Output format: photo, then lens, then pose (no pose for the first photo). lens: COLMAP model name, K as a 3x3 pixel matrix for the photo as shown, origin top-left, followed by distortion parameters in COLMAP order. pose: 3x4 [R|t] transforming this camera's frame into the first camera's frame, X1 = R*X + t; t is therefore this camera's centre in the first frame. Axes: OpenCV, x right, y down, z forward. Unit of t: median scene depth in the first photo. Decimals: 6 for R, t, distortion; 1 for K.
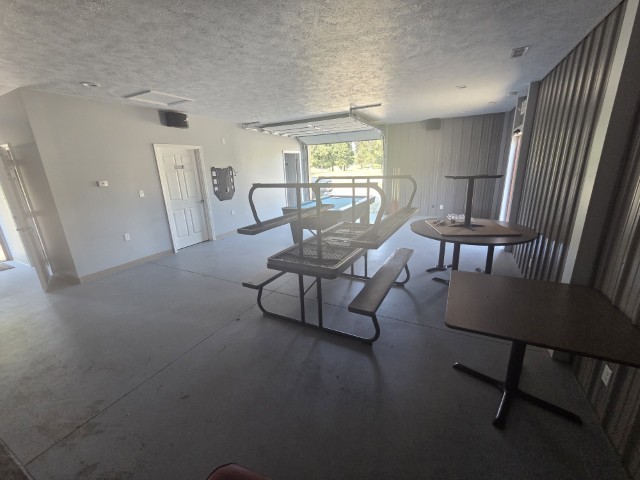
lens RADIAL K [[262.5, 0, 320.0], [0, 262.5, 240.0], [0, 0, 1]] dist [0.000023, -0.000051]
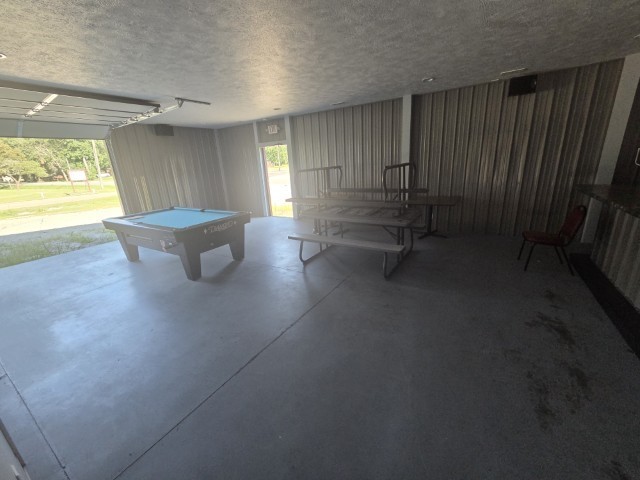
lens RADIAL K [[262.5, 0, 320.0], [0, 262.5, 240.0], [0, 0, 1]] dist [0.000023, -0.000051]
pose [[0.071912, -0.258866, 0.963233, -0.652918], [0.326909, 0.918505, 0.222440, -0.117417], [-0.942316, 0.298894, 0.150677, 0.523058]]
